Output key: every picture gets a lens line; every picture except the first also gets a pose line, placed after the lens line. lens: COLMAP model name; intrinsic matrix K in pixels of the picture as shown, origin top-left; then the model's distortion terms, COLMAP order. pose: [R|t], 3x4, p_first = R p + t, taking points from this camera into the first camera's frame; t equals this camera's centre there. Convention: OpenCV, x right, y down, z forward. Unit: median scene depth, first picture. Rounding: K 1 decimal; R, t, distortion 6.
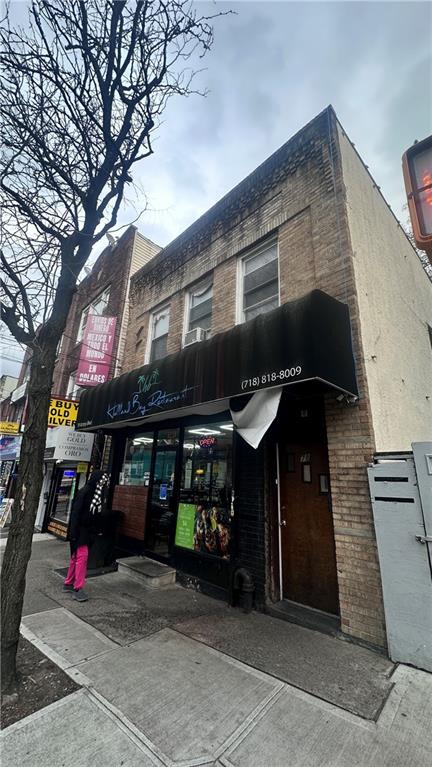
lens RADIAL K [[301.7, 0, 216.5], [0, 301.7, 383.4], [0, 0, 1]] dist [0.002113, 0.000321]
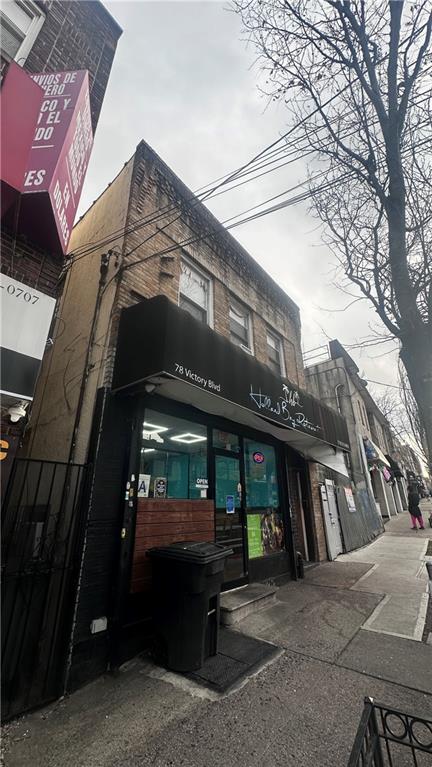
lens RADIAL K [[301.7, 0, 215.1], [0, 301.7, 384.3], [0, 0, 1]] dist [0.002113, 0.000321]
pose [[-0.108065, 0.348937, 0.930895, -1.285558], [-0.298707, 0.881714, -0.365178, 0.452864], [-0.948207, -0.317528, 0.008947, 1.346021]]
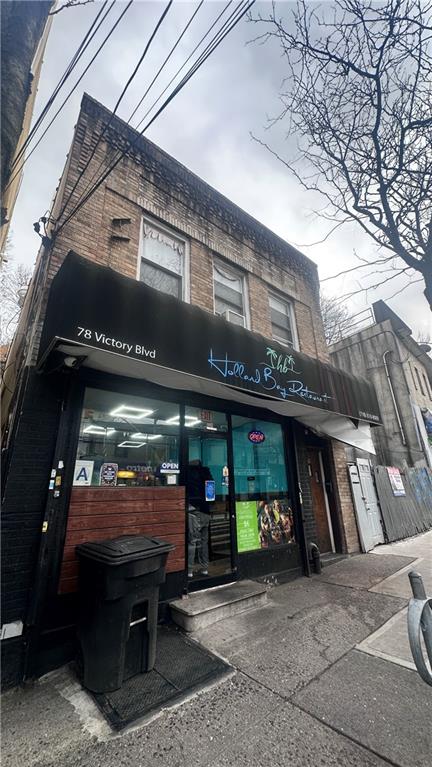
lens RADIAL K [[301.7, 0, 215.0], [0, 301.7, 384.4], [0, 0, 1]] dist [0.002113, 0.000321]
pose [[0.097883, 0.310771, 0.945431, -1.136591], [-0.273835, 0.921734, -0.274630, 0.375490], [-0.956783, -0.232010, 0.175321, 1.085756]]
